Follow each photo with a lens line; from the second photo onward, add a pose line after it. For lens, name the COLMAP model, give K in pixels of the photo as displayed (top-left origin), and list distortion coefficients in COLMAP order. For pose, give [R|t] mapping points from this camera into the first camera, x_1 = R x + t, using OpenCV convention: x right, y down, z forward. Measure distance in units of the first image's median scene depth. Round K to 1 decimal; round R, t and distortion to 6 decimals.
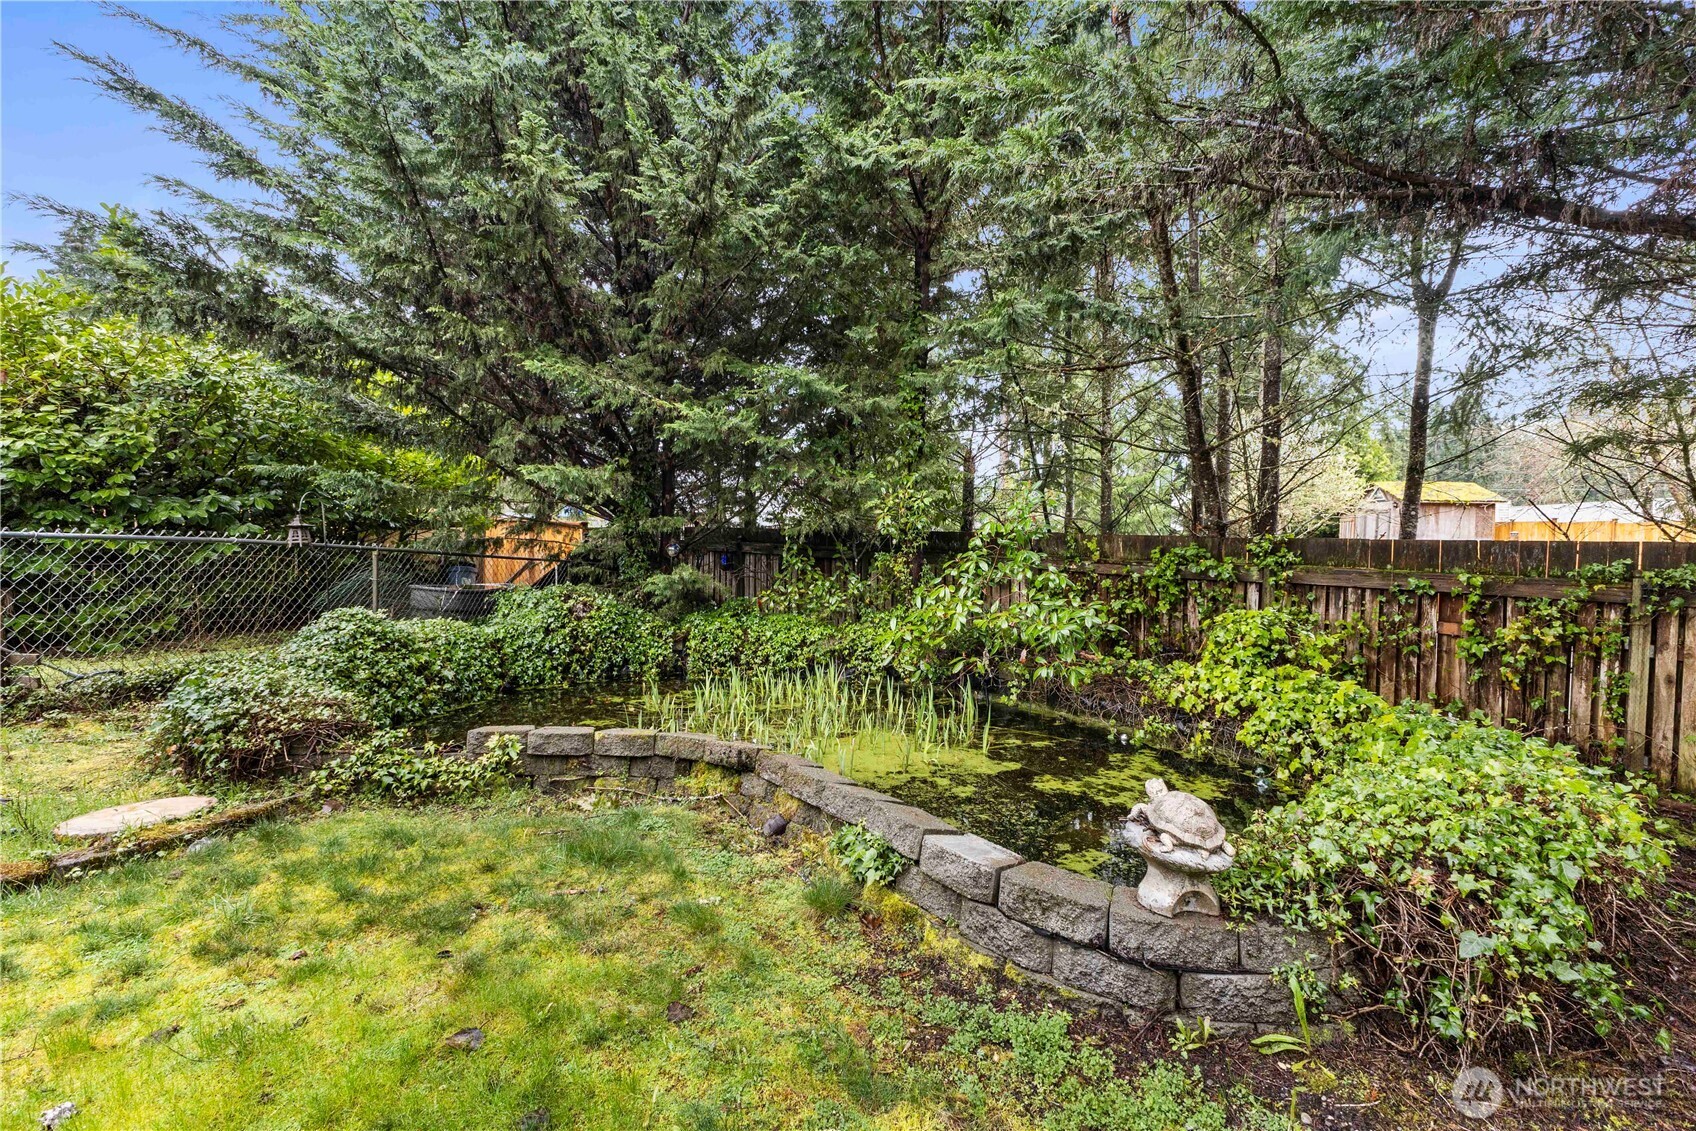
lens RADIAL K [[735.5, 0, 852.9], [0, 735.5, 563.0], [0, 0, 1]] dist [0.005015, -0.000372]
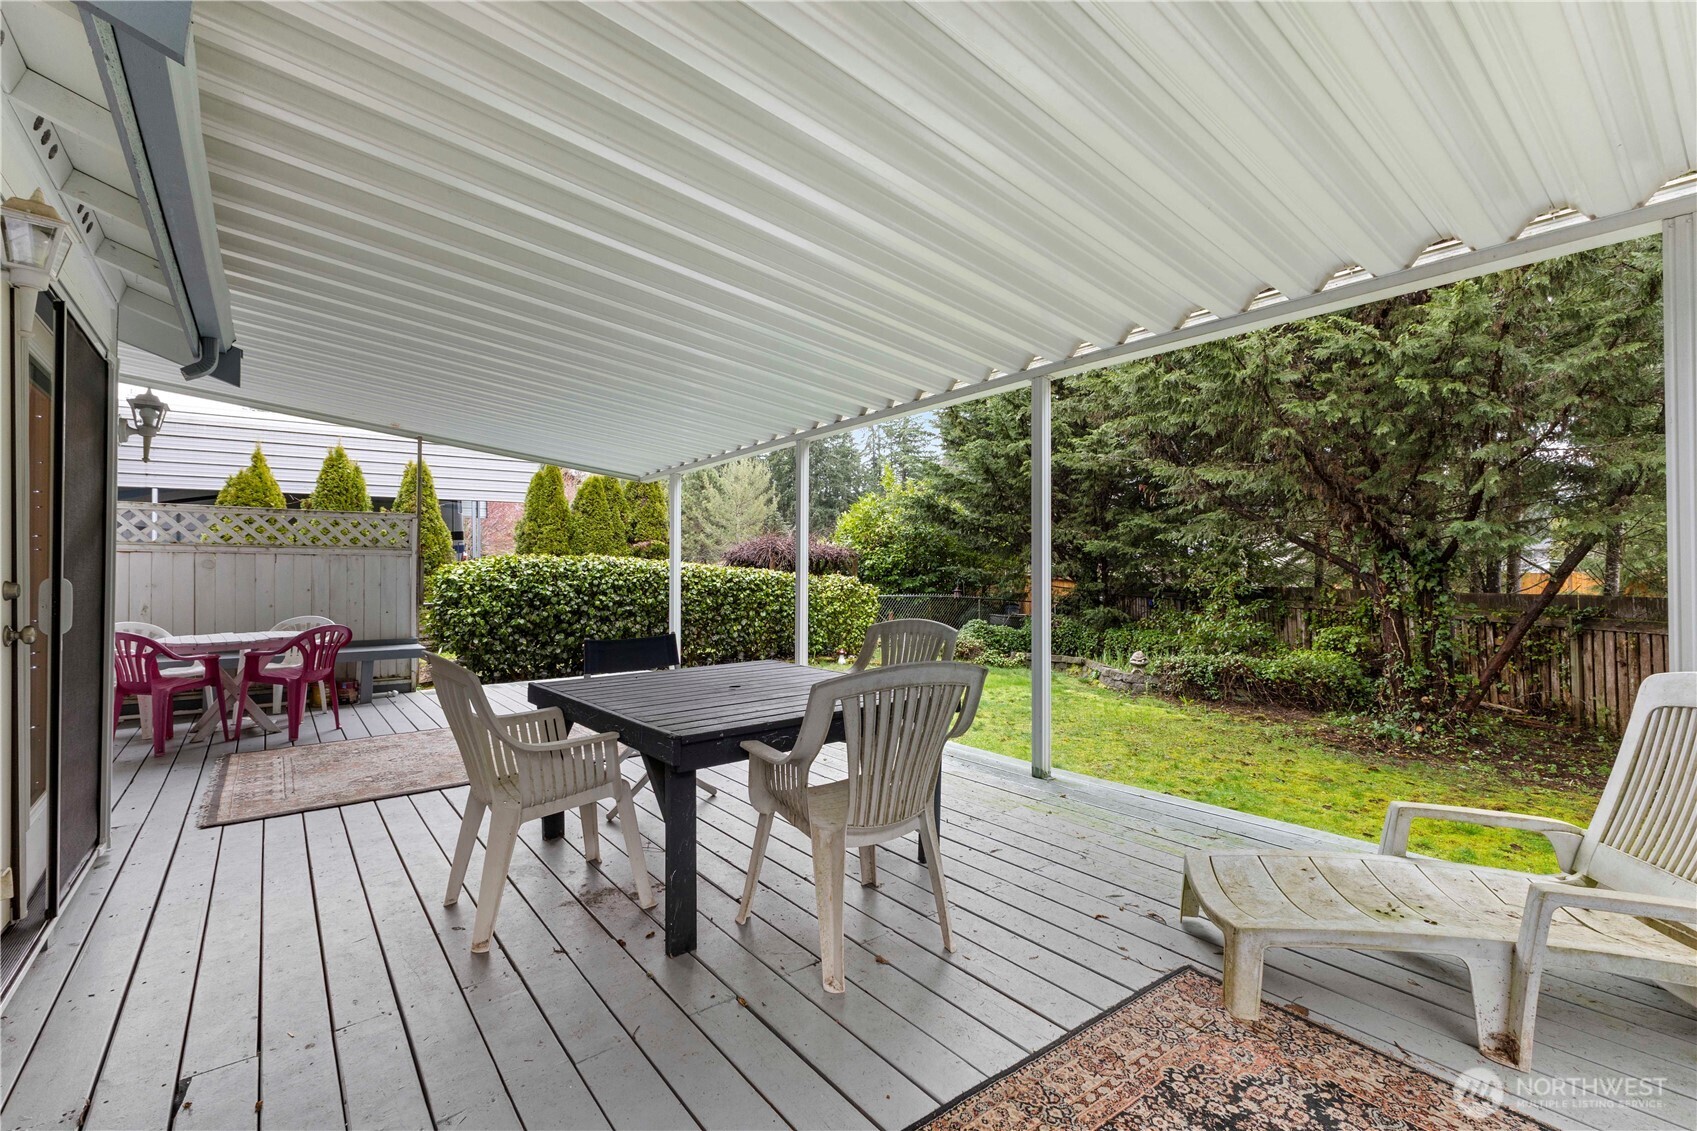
lens RADIAL K [[735.9, 0, 850.1], [0, 735.9, 568.7], [0, 0, 1]] dist [0.005015, -0.000372]
pose [[0.759468, -0.029175, -0.649890, 0.751100], [-0.000960, 0.998943, -0.045966, -0.005591], [0.650544, 0.035534, 0.758637, -1.379027]]
